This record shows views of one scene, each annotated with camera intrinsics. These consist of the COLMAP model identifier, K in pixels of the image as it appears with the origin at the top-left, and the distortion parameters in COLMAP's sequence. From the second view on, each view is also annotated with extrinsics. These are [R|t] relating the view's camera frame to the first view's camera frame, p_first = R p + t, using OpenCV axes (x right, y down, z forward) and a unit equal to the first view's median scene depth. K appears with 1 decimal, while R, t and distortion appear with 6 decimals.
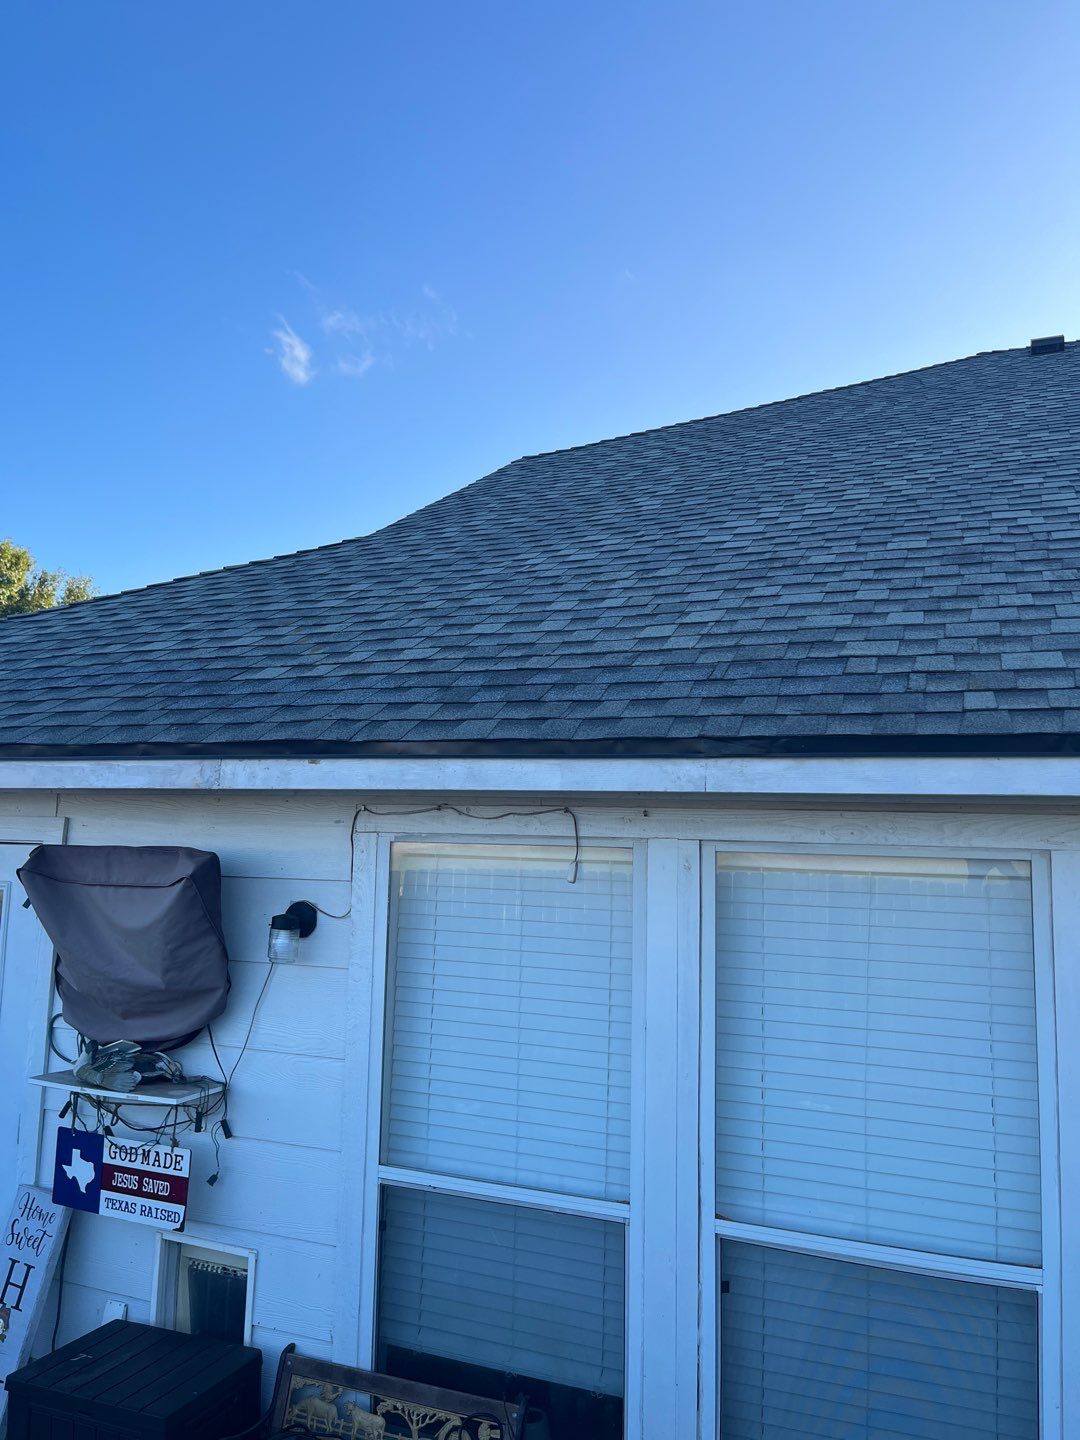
lens RADIAL K [[1058.1, 0, 540.0], [0, 1058.1, 714.2], [0, 0, 1]] dist [0.047582, -0.074478]
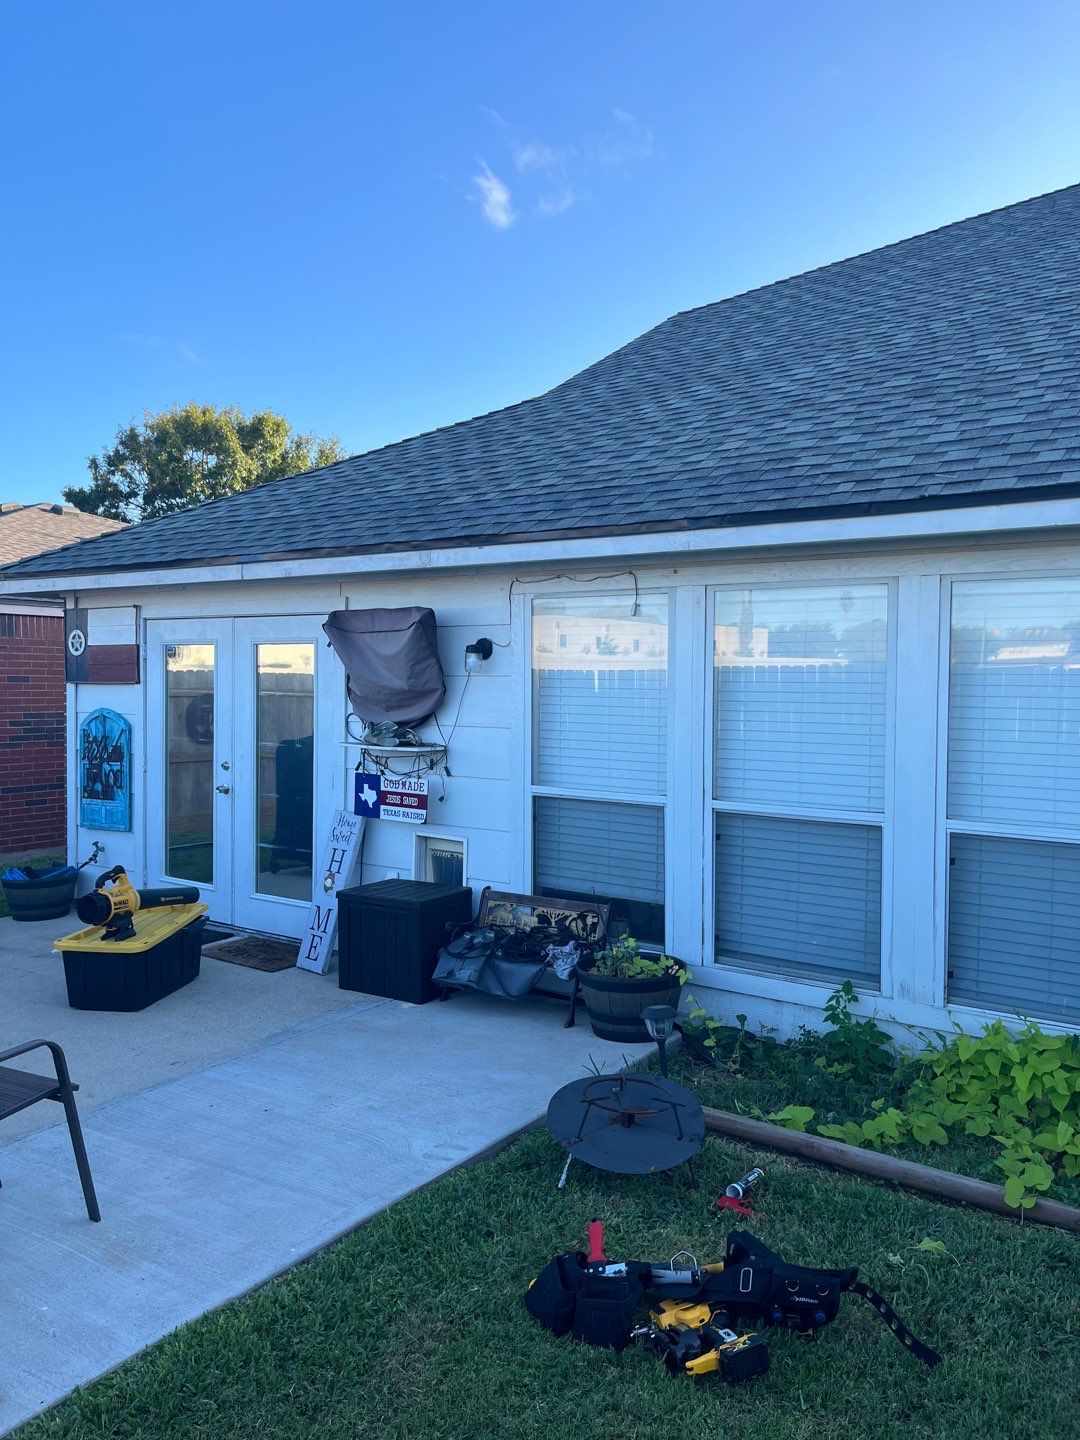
lens RADIAL K [[1058.1, 0, 540.0], [0, 1058.1, 714.2], [0, 0, 1]] dist [0.047582, -0.074478]
pose [[0.975681, -0.007183, -0.219079, 0.223285], [0.039182, 0.989081, 0.142068, 0.062656], [0.215666, -0.147197, 0.965309, -0.594849]]
